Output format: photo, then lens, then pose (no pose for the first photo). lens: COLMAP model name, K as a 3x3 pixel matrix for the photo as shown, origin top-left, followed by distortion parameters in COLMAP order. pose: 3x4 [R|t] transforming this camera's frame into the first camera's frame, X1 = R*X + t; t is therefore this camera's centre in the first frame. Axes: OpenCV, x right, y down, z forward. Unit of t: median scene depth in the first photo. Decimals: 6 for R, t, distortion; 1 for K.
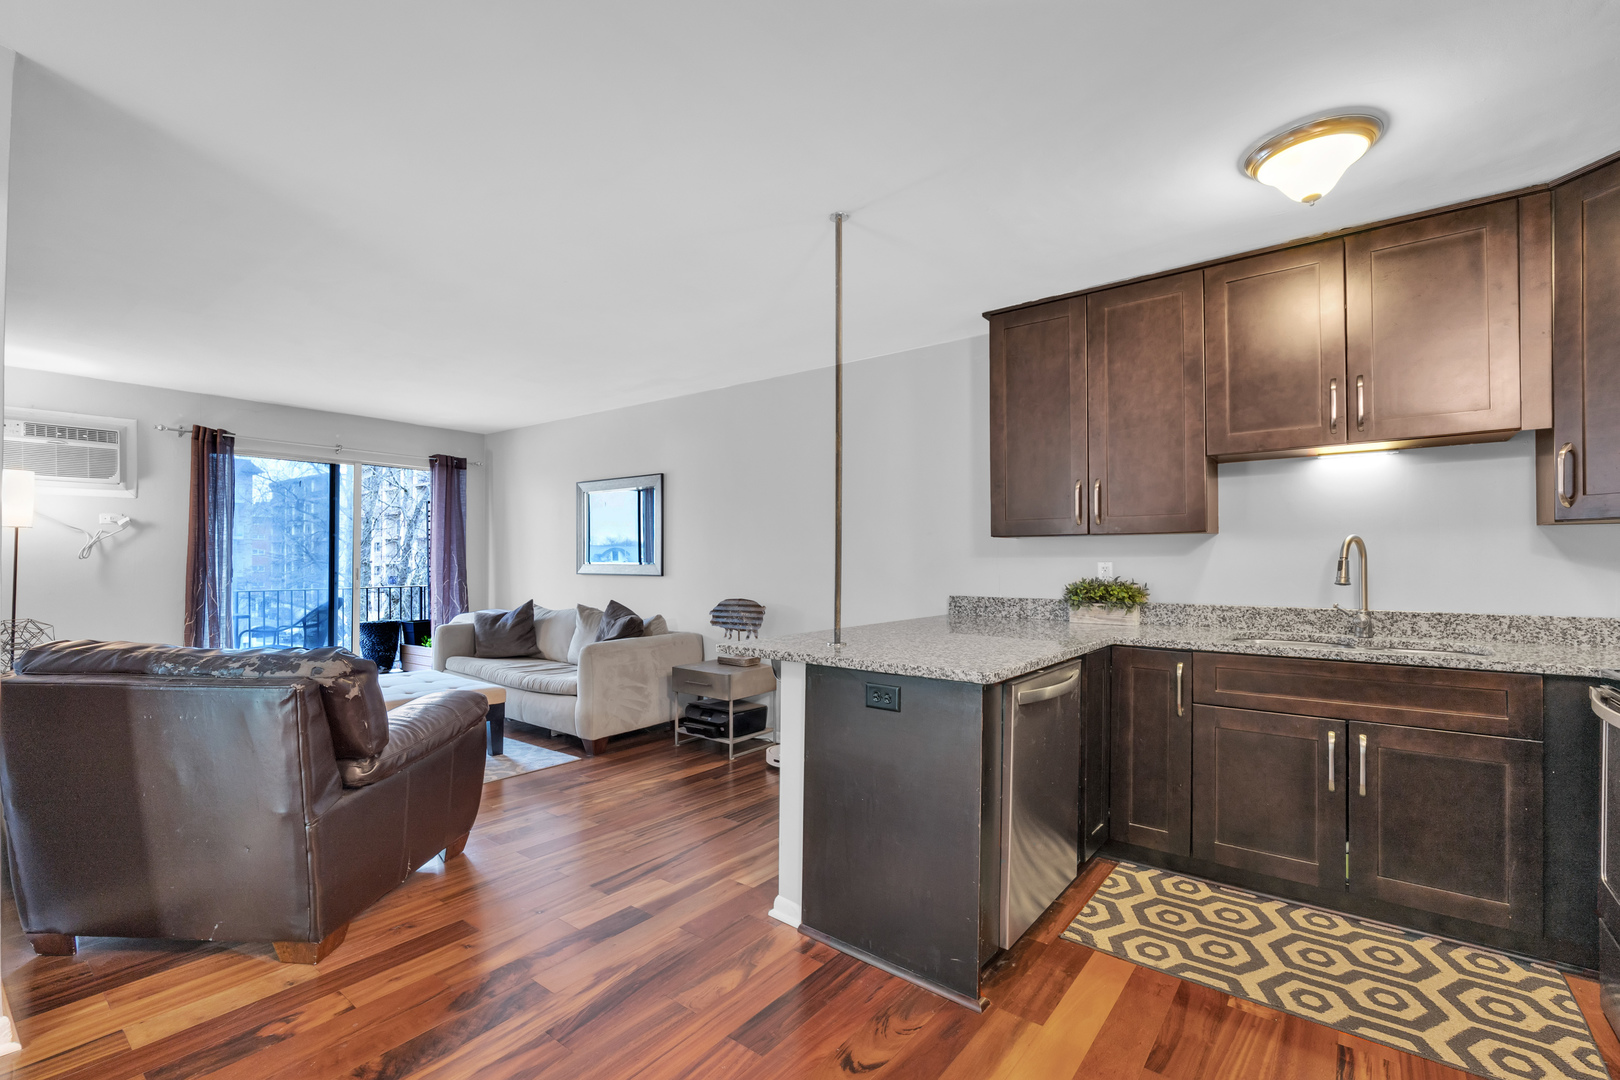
lens RADIAL K [[712.2, 0, 809.8], [0, 712.2, 564.0], [0, 0, 1]] dist [-0.002465, -0.000107]
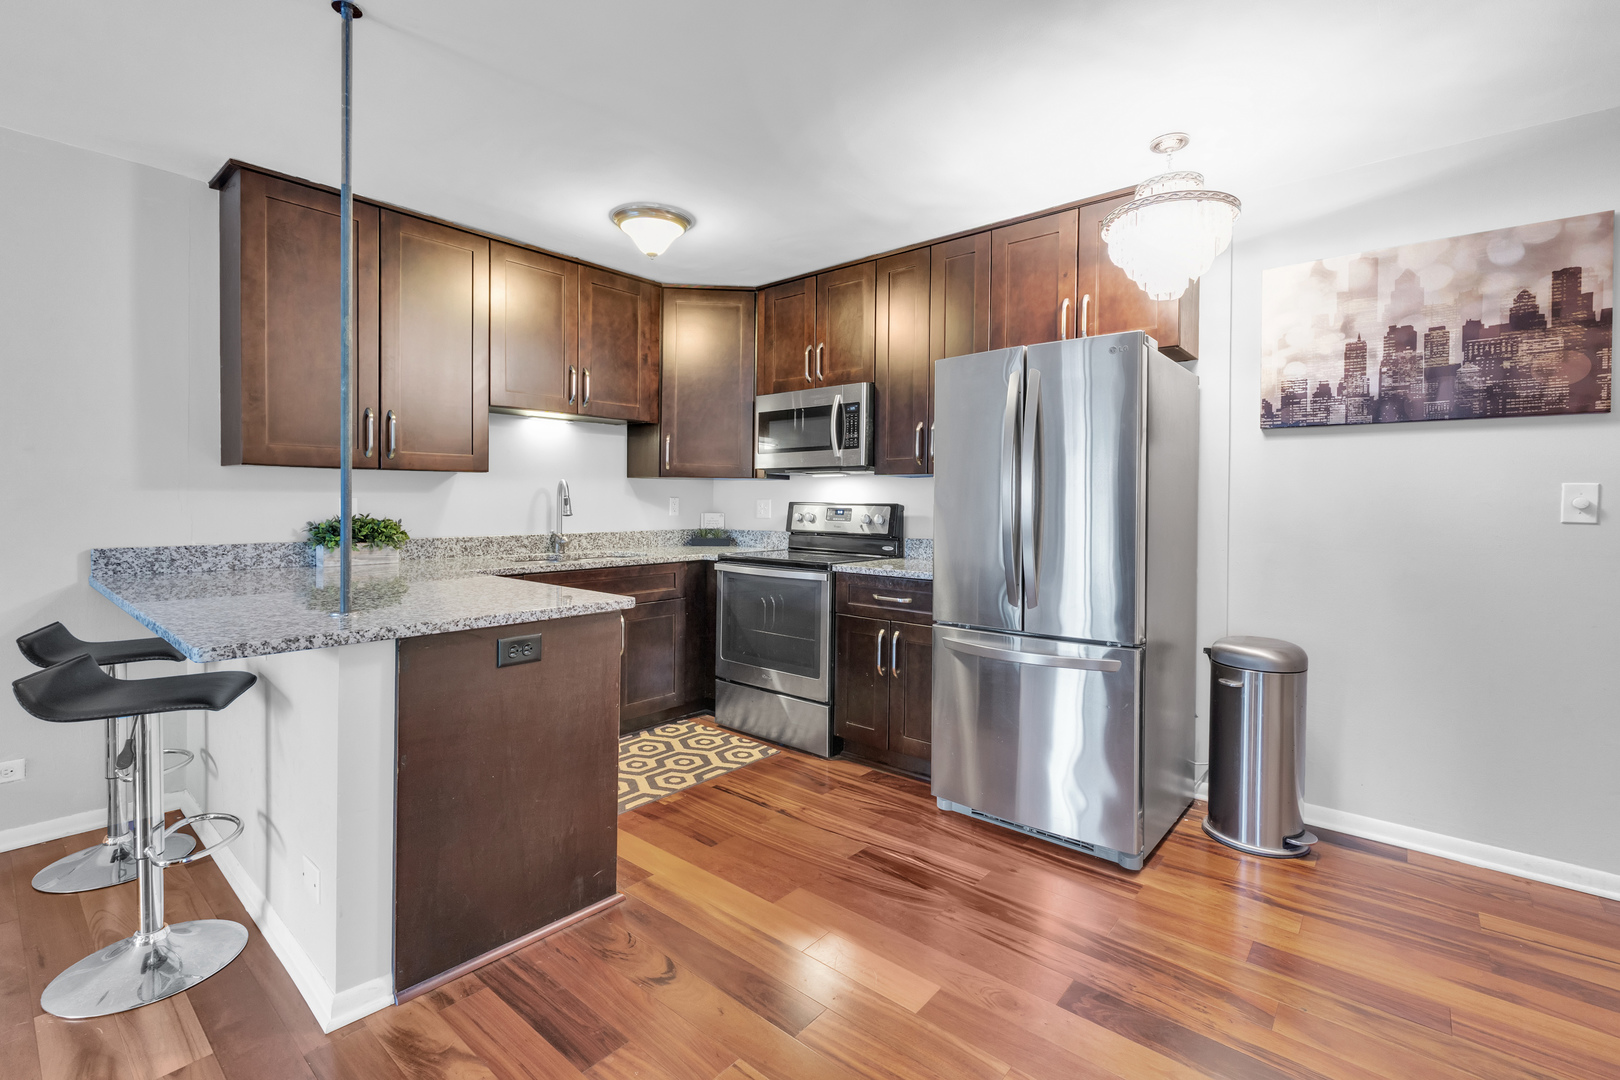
lens RADIAL K [[712.2, 0, 819.9], [0, 712.2, 513.5], [0, 0, 1]] dist [-0.002465, -0.000107]
pose [[0.023502, -0.018836, 0.999546, -0.769546], [-0.005696, 0.999804, 0.018975, -0.005529], [-0.999708, -0.006139, 0.023390, 0.587833]]
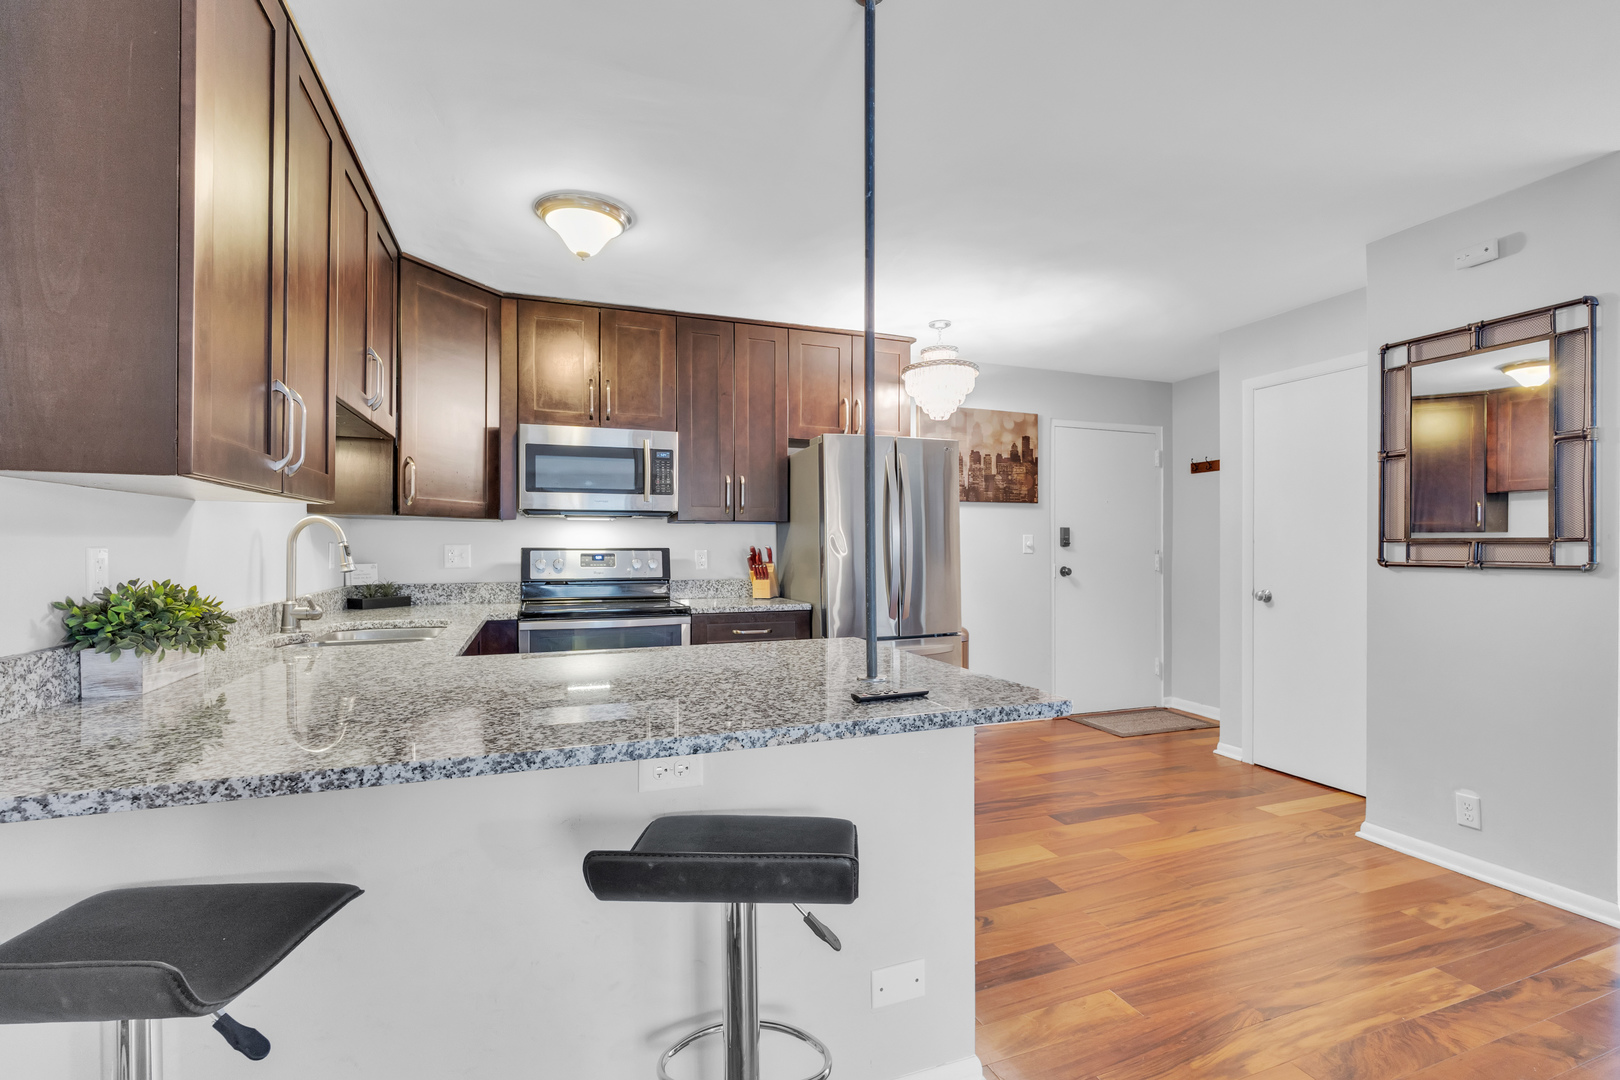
lens RADIAL K [[712.2, 0, 806.4], [0, 712.2, 546.9], [0, 0, 1]] dist [-0.002465, -0.000107]
pose [[-0.855287, 0.000417, 0.518155, -0.278845], [0.001604, 0.999997, 0.001843, -0.003691], [-0.518153, 0.002408, -0.855285, 1.812547]]
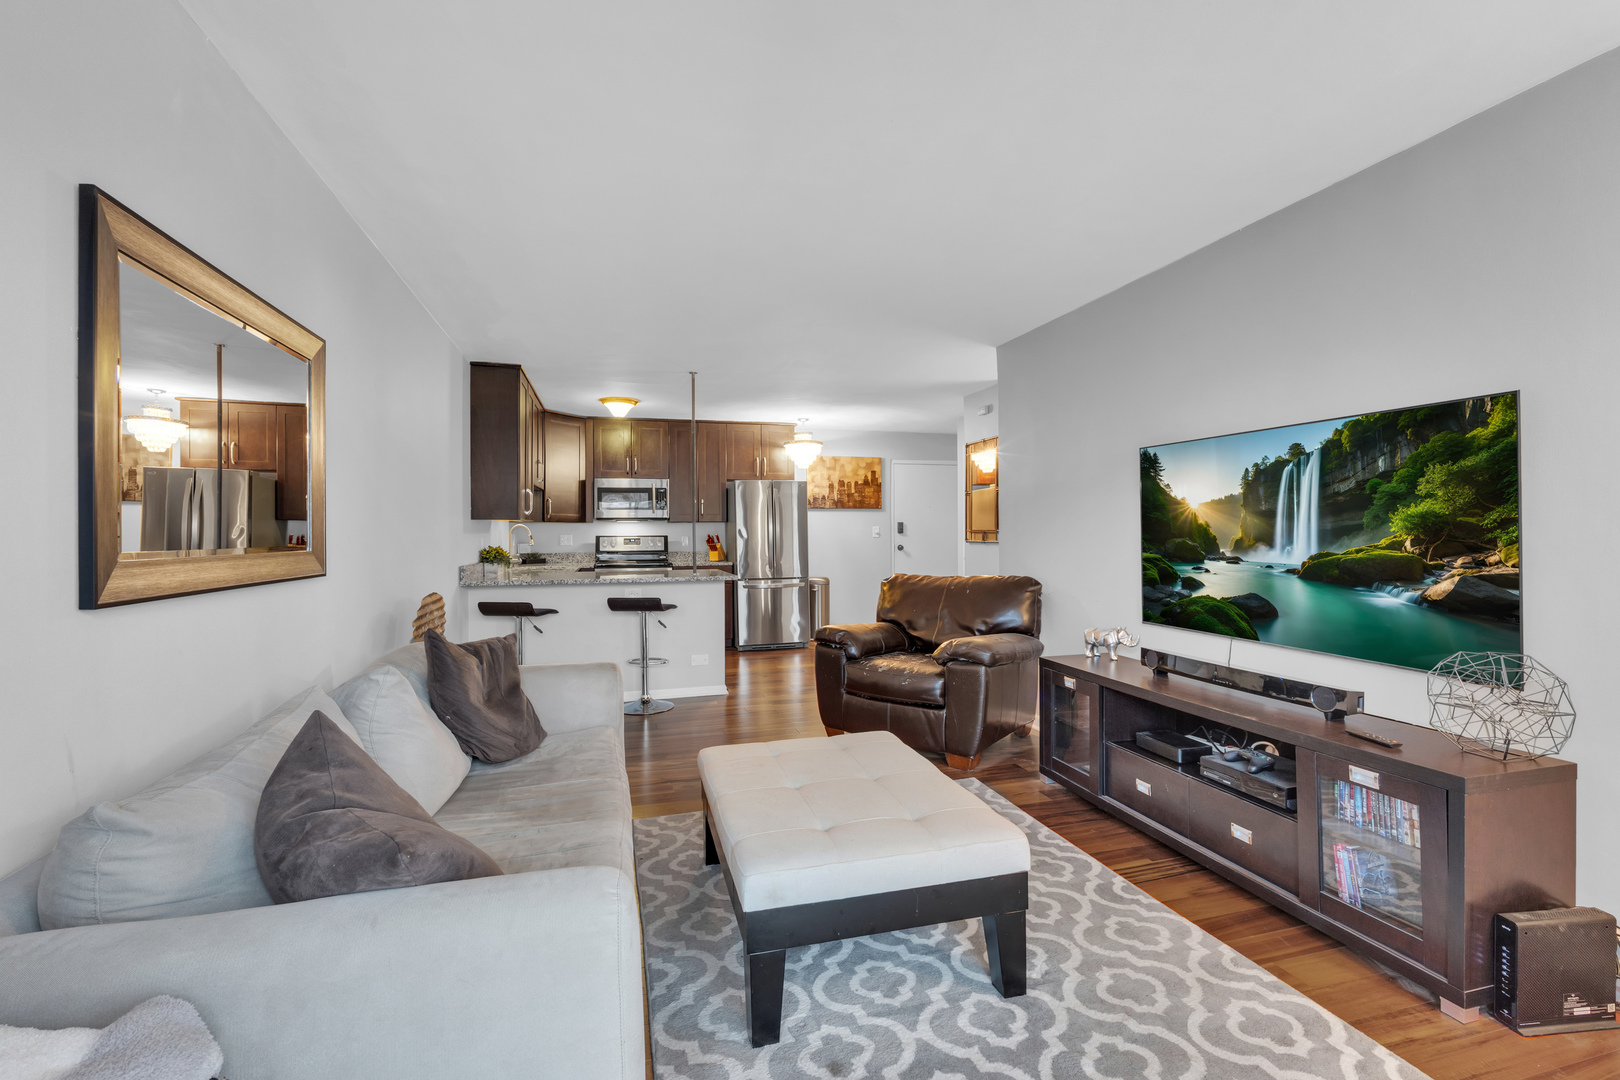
lens RADIAL K [[712.2, 0, 807.2], [0, 712.2, 533.7], [0, 0, 1]] dist [-0.002465, -0.000107]
pose [[-0.805252, 0.005809, 0.592904, -1.751578], [0.007997, 0.999967, 0.001064, -0.005310], [-0.592879, 0.005598, -0.805272, 2.930465]]
